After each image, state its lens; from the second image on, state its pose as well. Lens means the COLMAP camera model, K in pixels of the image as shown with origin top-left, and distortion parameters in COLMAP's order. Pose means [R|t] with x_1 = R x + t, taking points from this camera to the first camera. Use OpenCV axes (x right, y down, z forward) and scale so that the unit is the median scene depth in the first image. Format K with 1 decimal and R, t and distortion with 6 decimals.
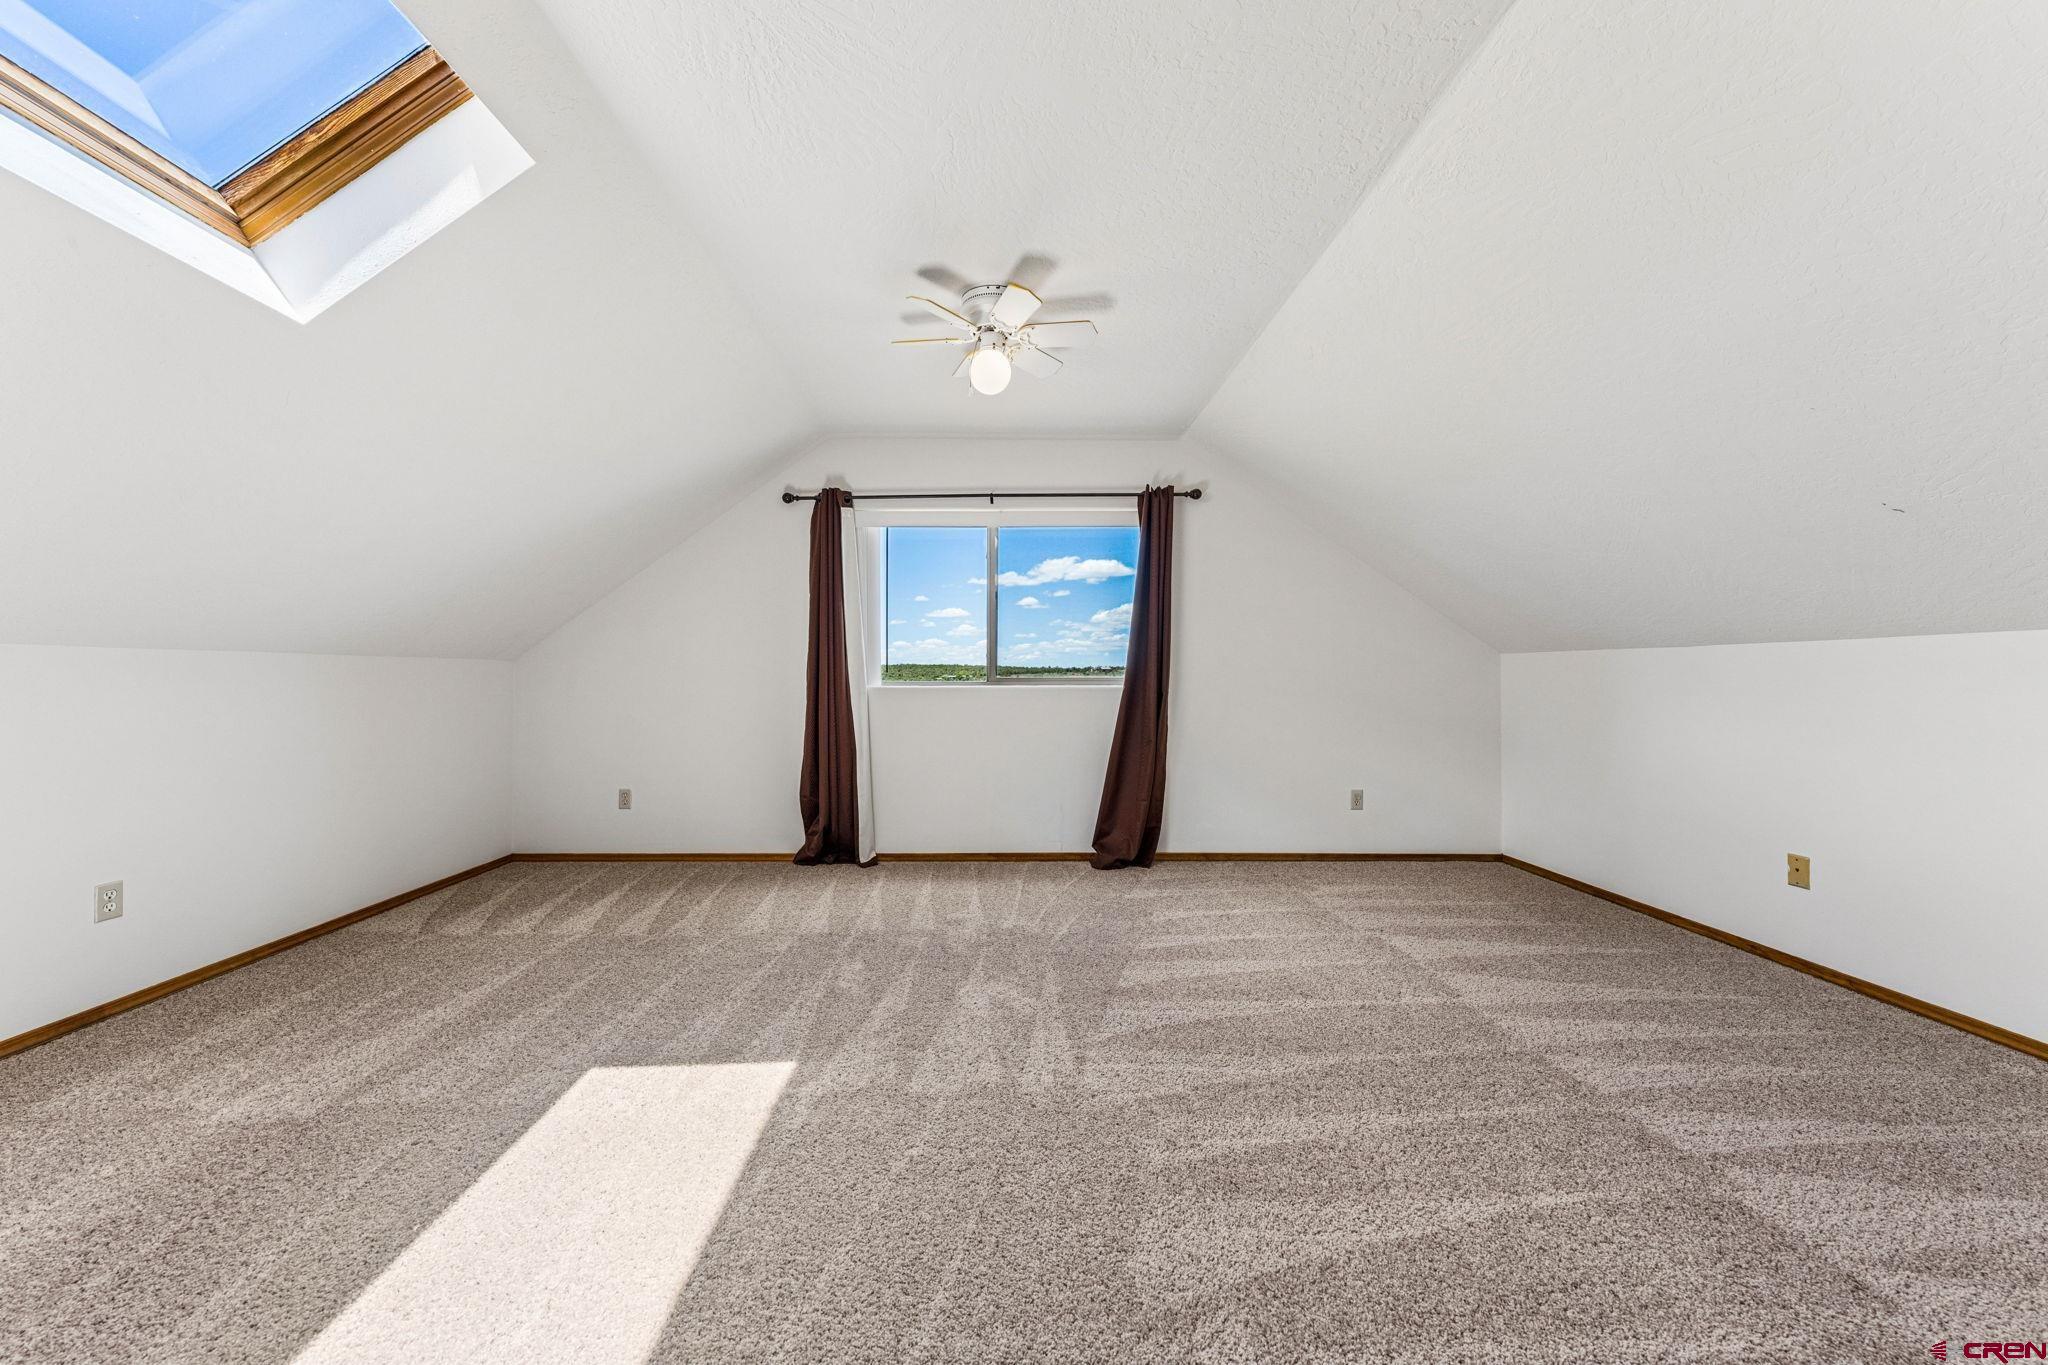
lens RADIAL K [[704.2, 0, 1028.5], [0, 704.2, 673.1], [0, 0, 1]] dist [0.000751, 0.000092]
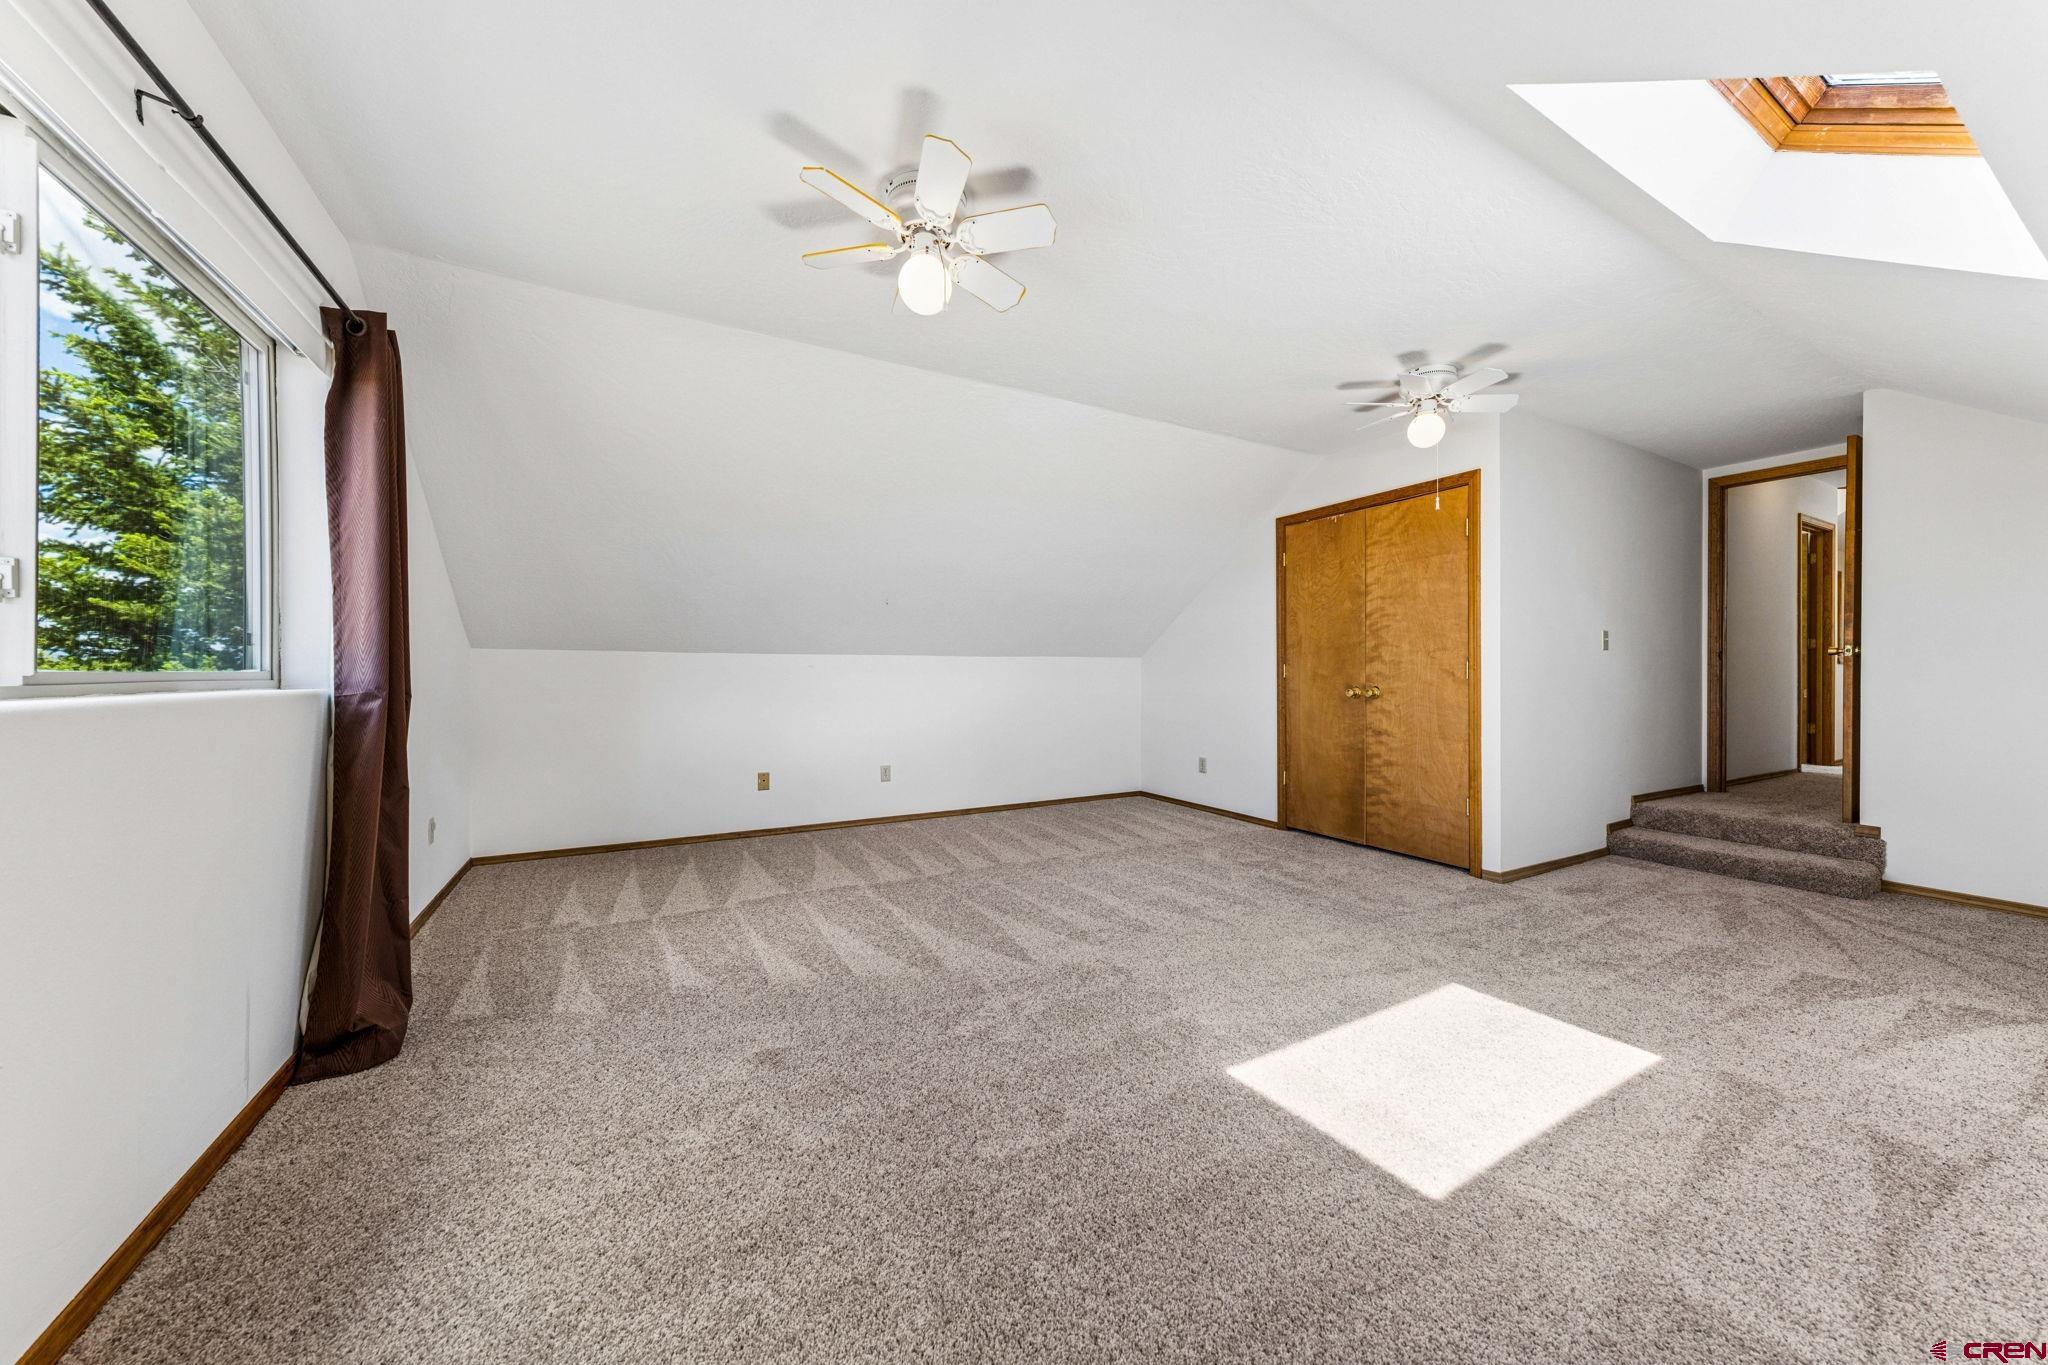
lens RADIAL K [[704.2, 0, 1028.5], [0, 704.2, 673.1], [0, 0, 1]] dist [0.000751, 0.000092]
pose [[-0.441857, -0.003338, 0.897079, -0.756836], [-0.004634, 0.999988, 0.001438, 0.014544], [-0.897074, -0.003522, -0.441867, 1.182250]]
